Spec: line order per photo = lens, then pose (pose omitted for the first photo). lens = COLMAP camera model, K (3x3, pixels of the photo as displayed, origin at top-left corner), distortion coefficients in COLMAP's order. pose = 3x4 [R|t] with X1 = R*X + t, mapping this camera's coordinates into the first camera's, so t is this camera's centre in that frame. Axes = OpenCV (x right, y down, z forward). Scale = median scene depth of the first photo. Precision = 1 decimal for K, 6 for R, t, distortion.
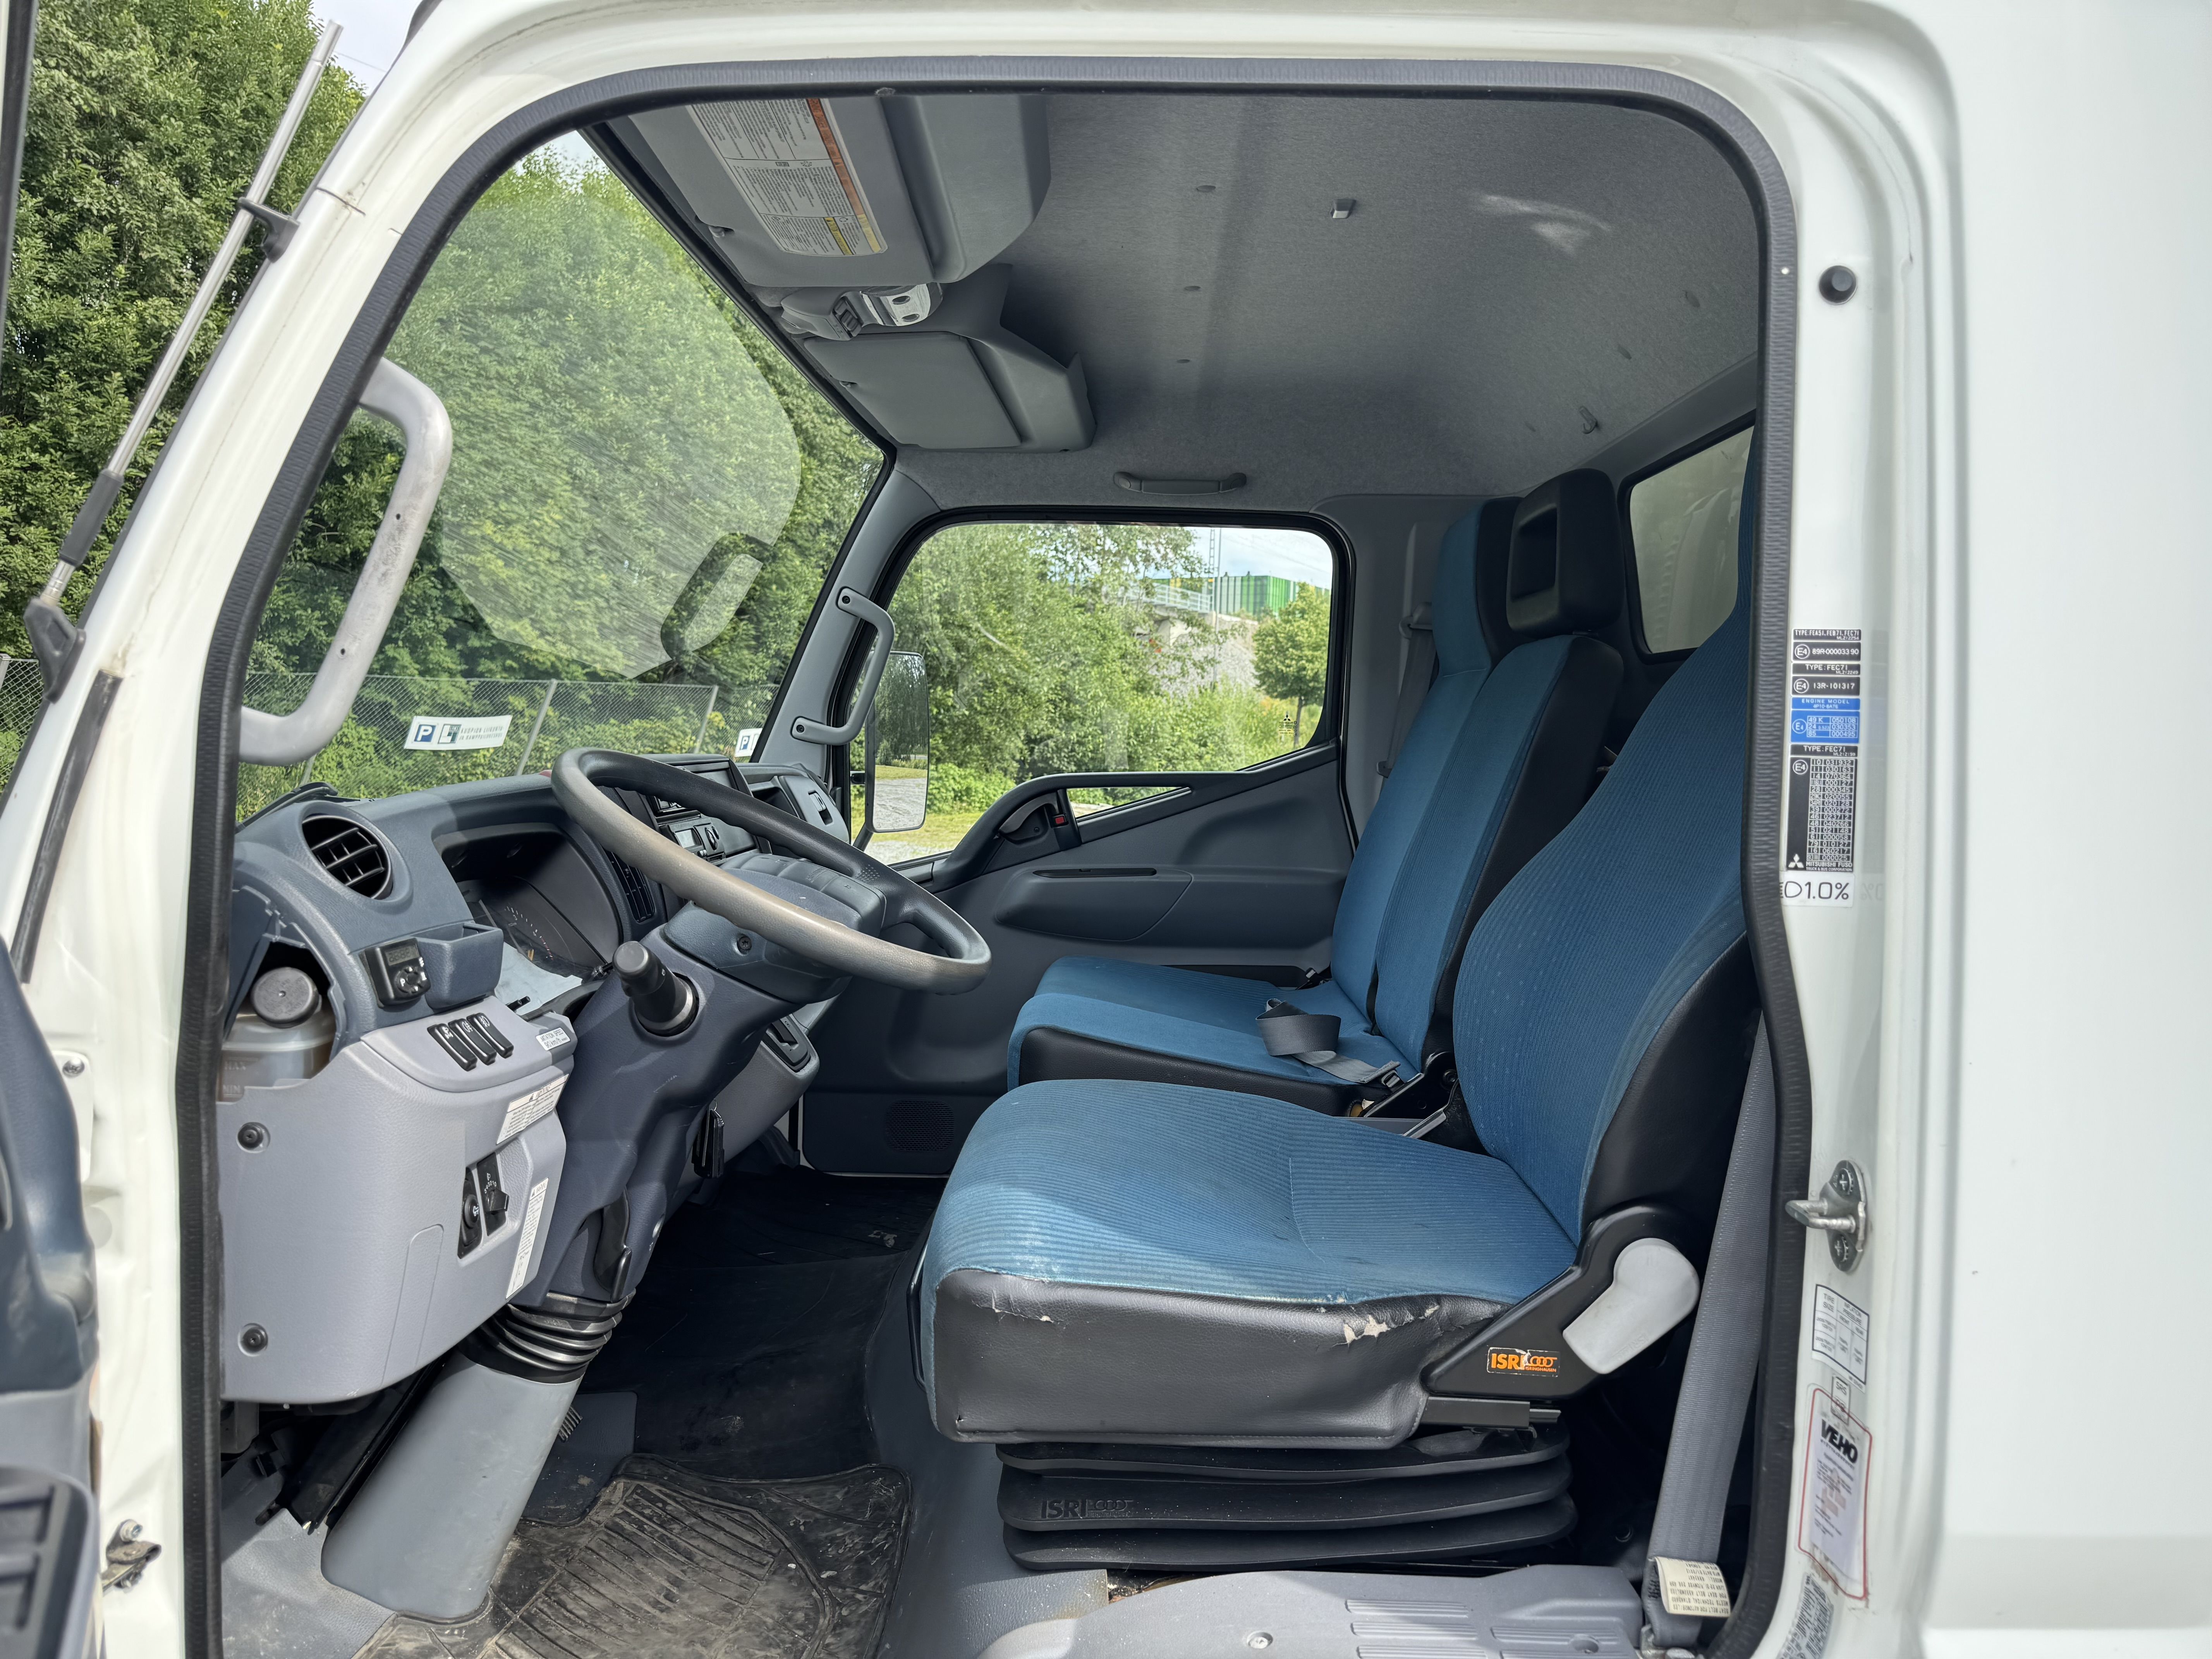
lens RADIAL K [[1477.3, 0, 1106.0], [0, 1477.3, 829.5], [0, 0, 1]] dist [0.001381, -0.005835]
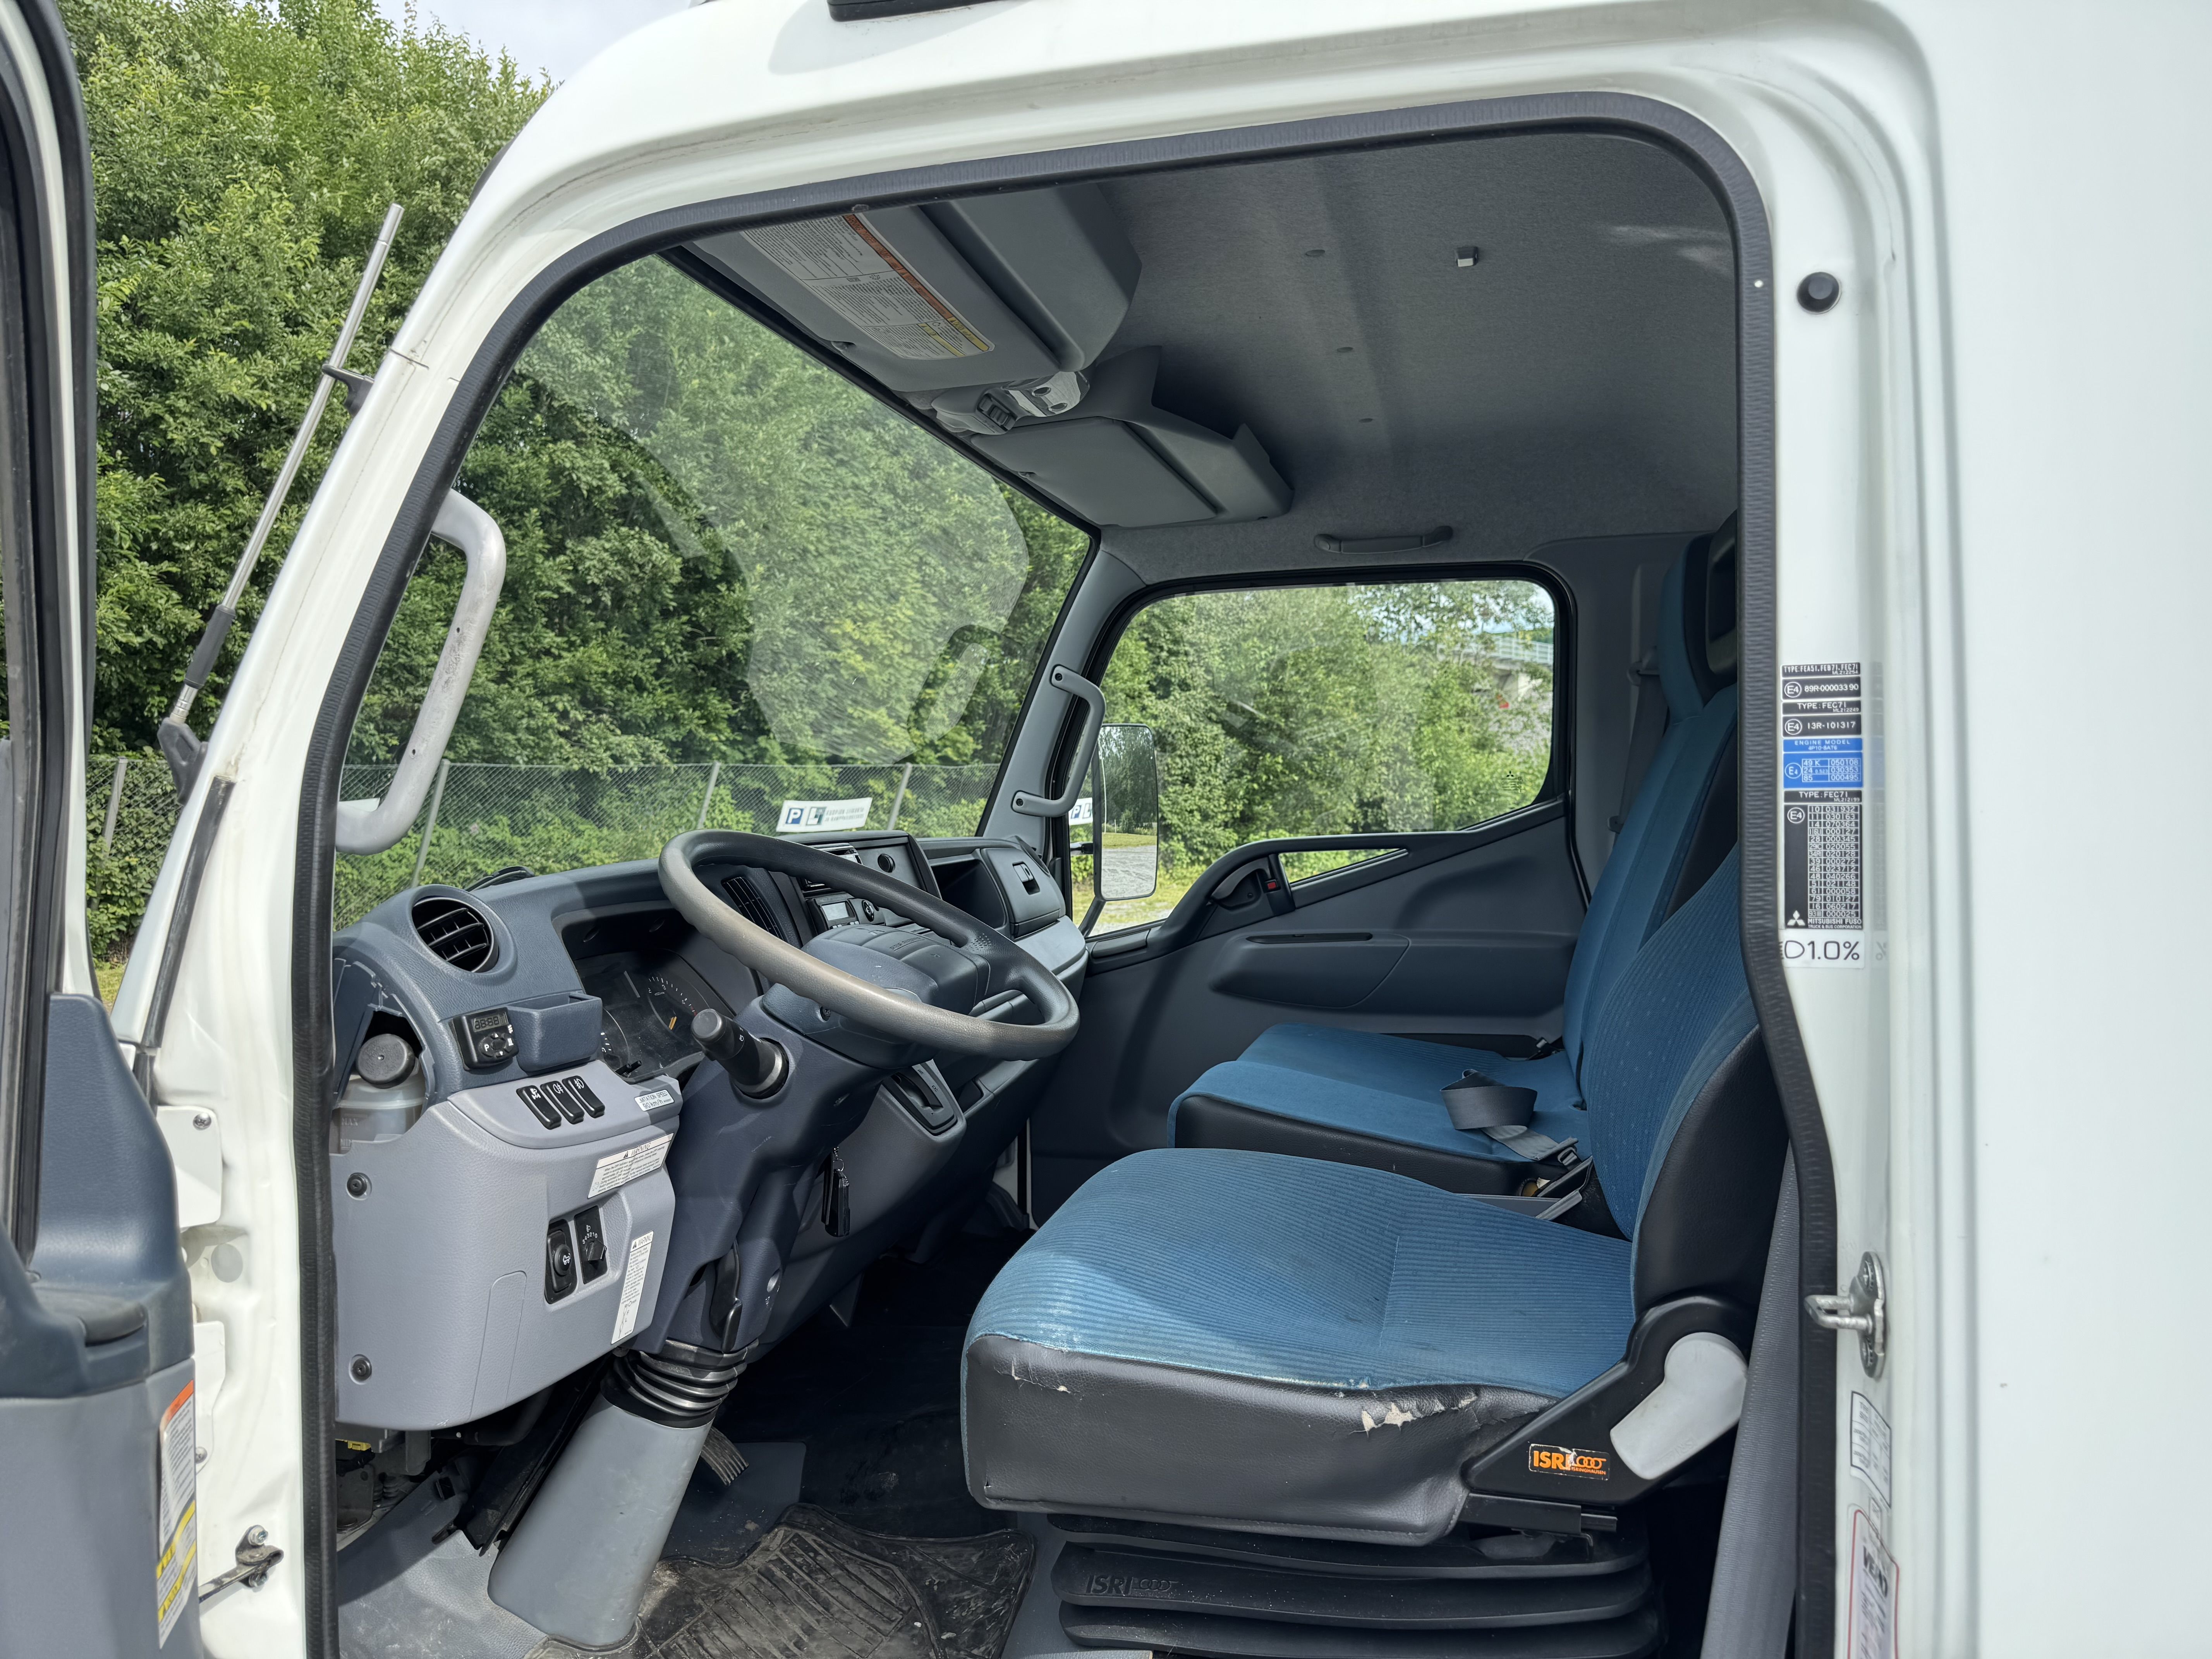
lens RADIAL K [[1477.3, 0, 1106.0], [0, 1477.3, 829.5], [0, 0, 1]] dist [0.001381, -0.005835]
pose [[0.976697, -0.028363, -0.212742, 0.203628], [0.018816, 0.998729, -0.046767, 0.001055], [0.213798, 0.041674, 0.975989, 0.013935]]
